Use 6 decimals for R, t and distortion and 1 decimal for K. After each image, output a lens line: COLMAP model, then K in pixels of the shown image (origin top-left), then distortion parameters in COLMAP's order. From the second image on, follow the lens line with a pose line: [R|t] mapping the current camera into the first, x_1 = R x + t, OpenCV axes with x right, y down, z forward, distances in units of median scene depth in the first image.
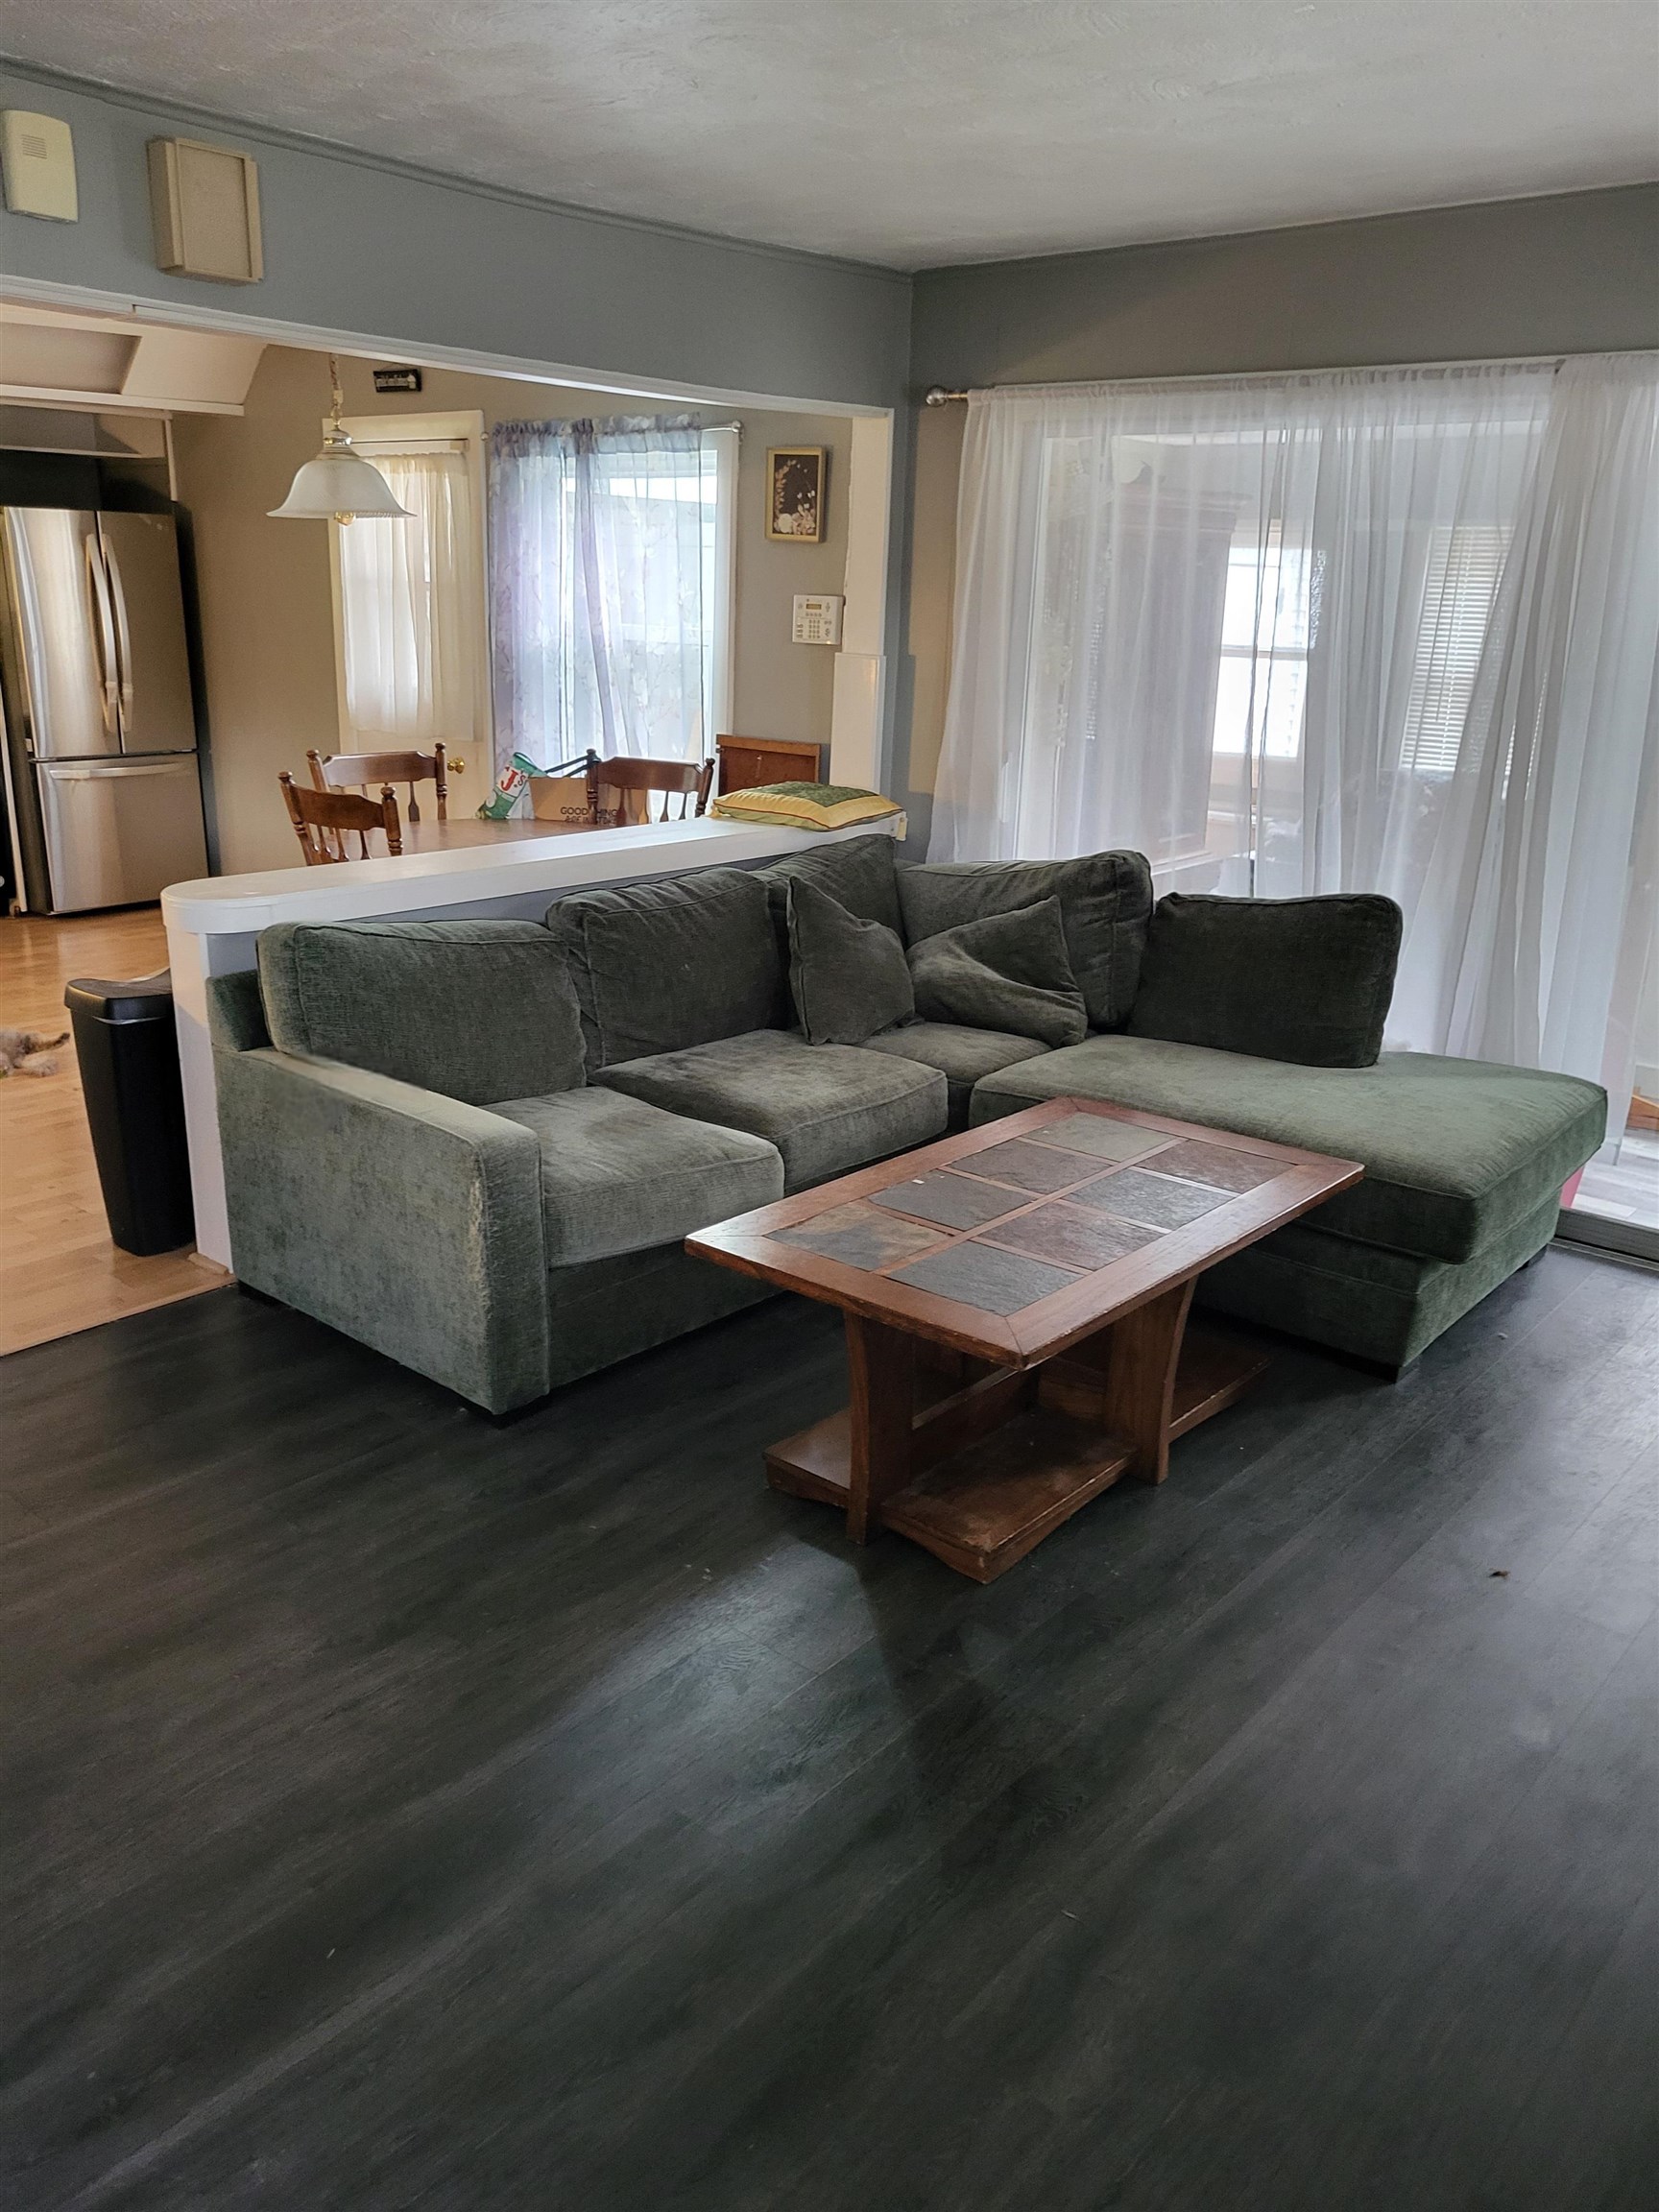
lens RADIAL K [[1695.5, 0, 828.1], [0, 1695.5, 1091.4], [0, 0, 1]] dist [0.039249, -0.034960]
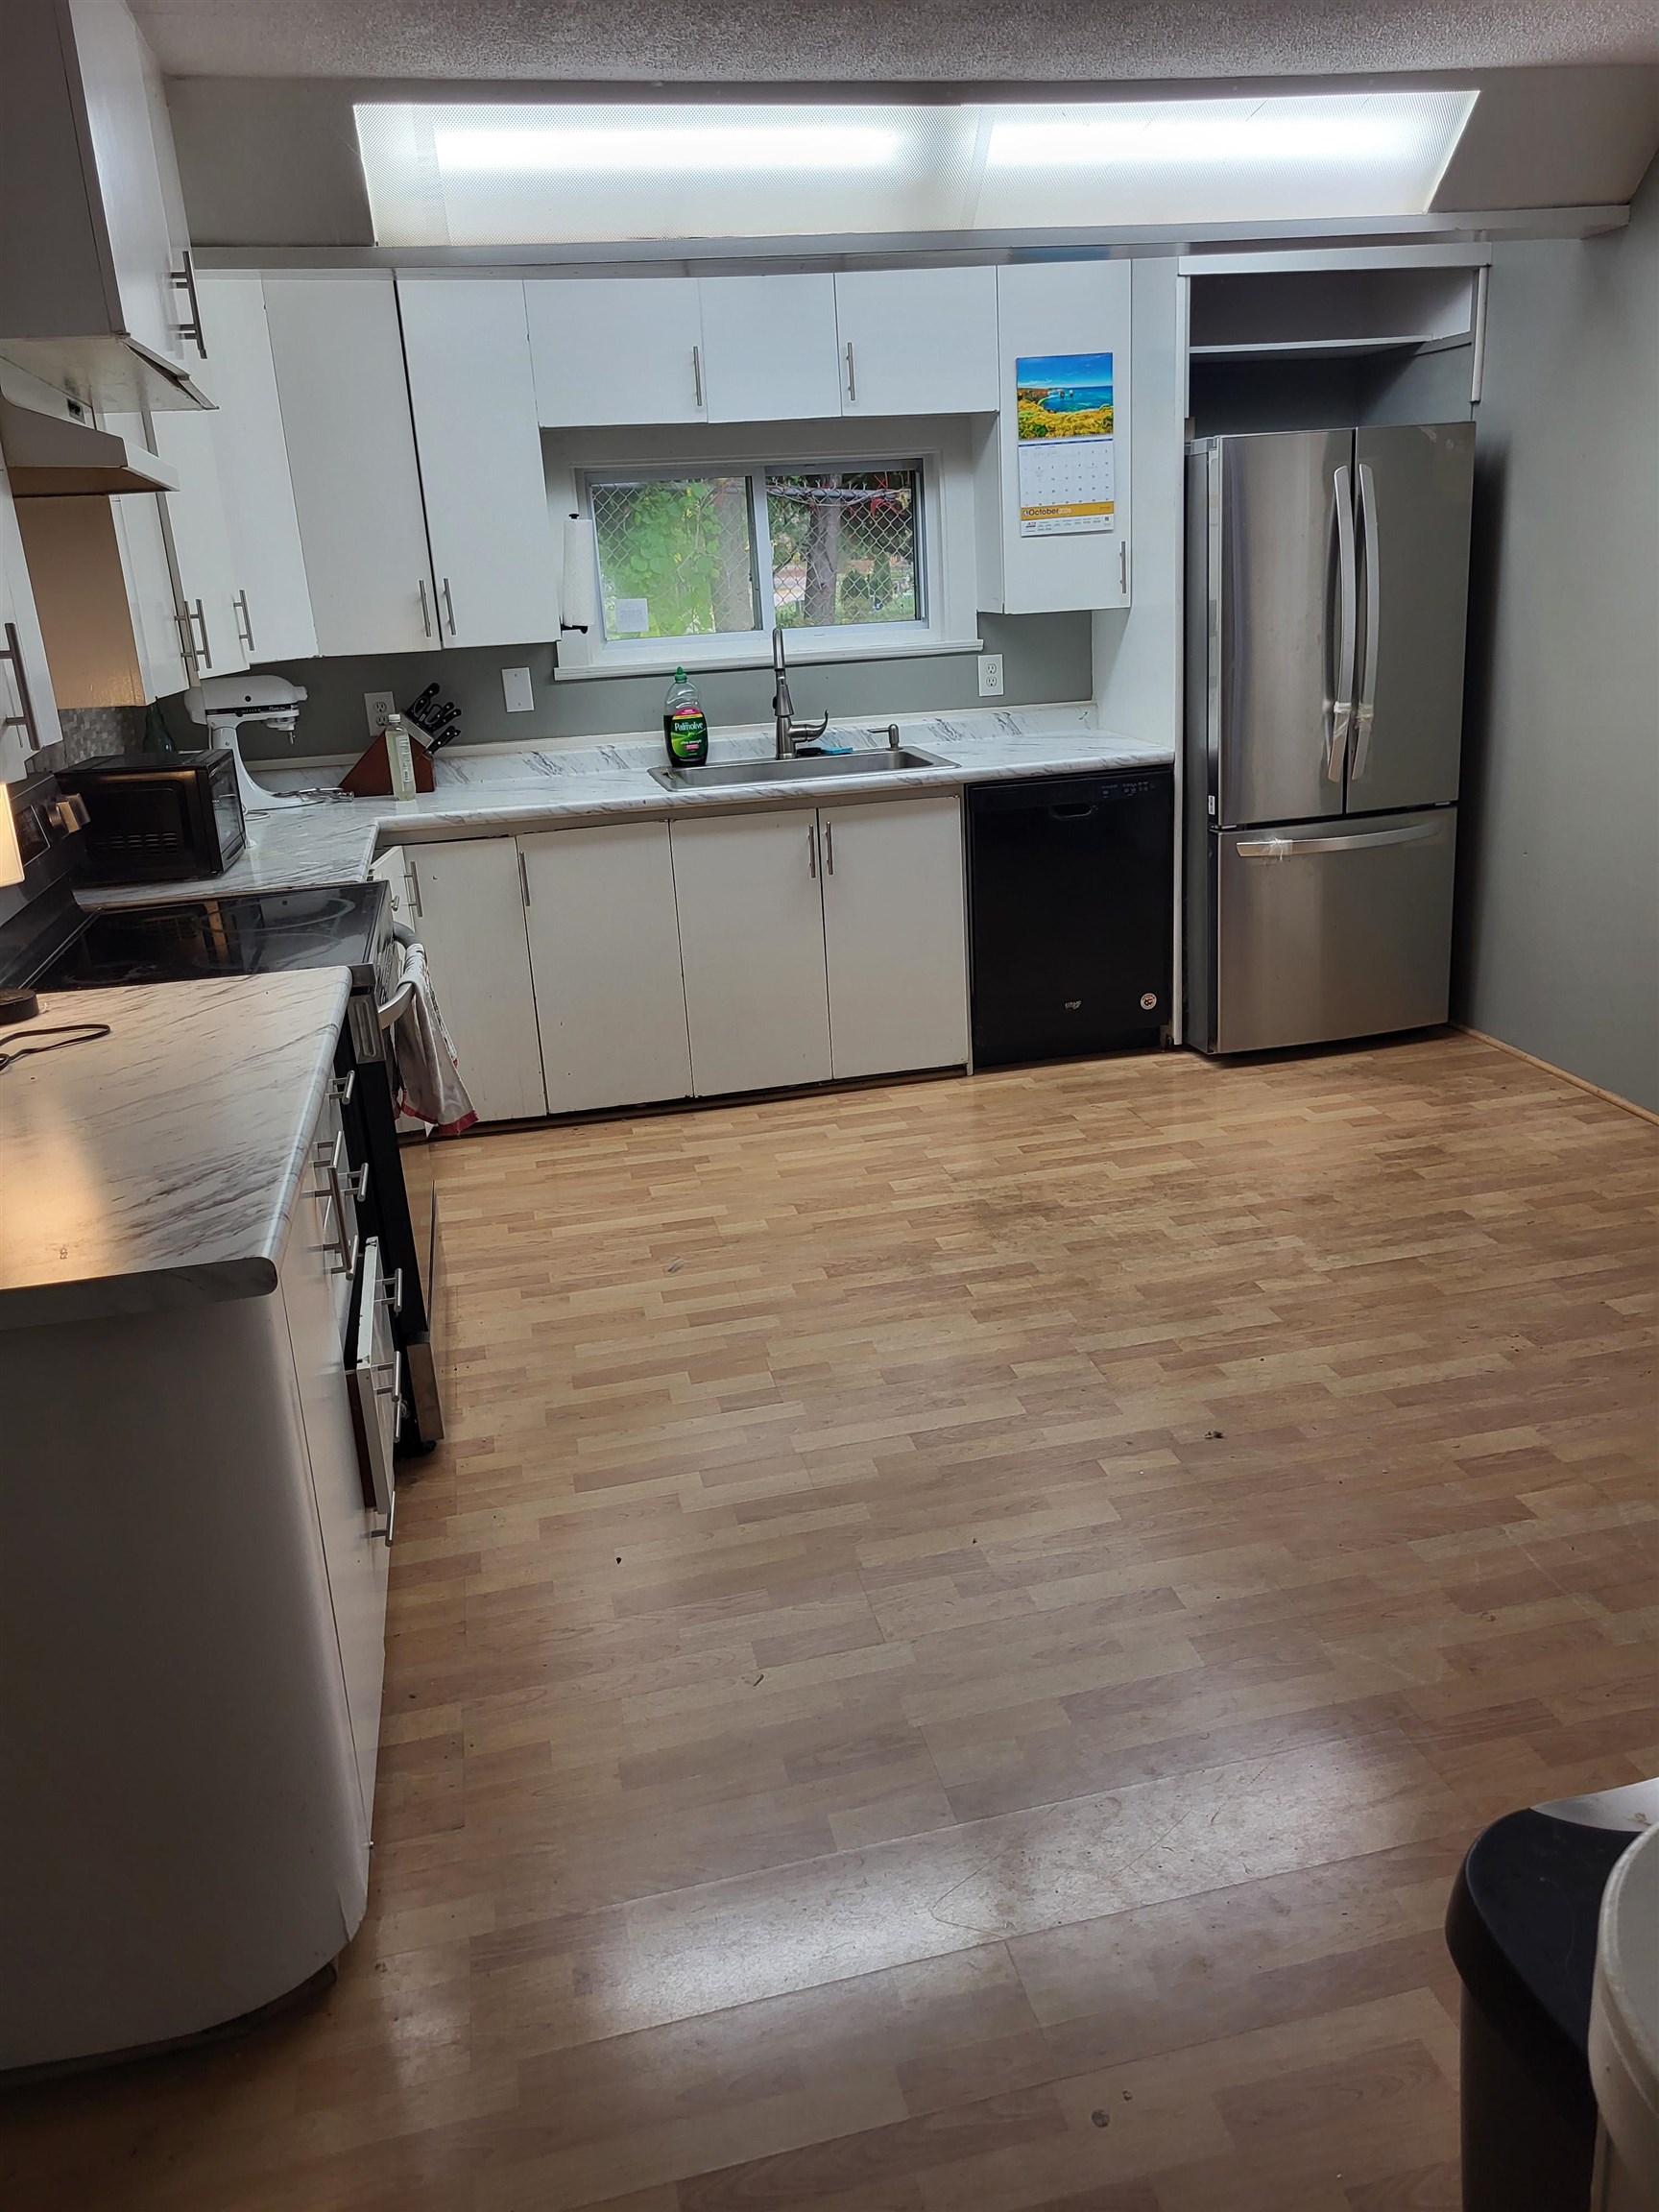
lens RADIAL K [[1683.6, 0, 857.3], [0, 1683.6, 1102.9], [0, 0, 1]] dist [0.025768, -0.013335]
pose [[0.797563, 0.116603, -0.591859, -0.343004], [-0.097319, 0.993160, 0.064521, -0.225171], [0.595334, 0.006139, 0.803455, 0.762745]]
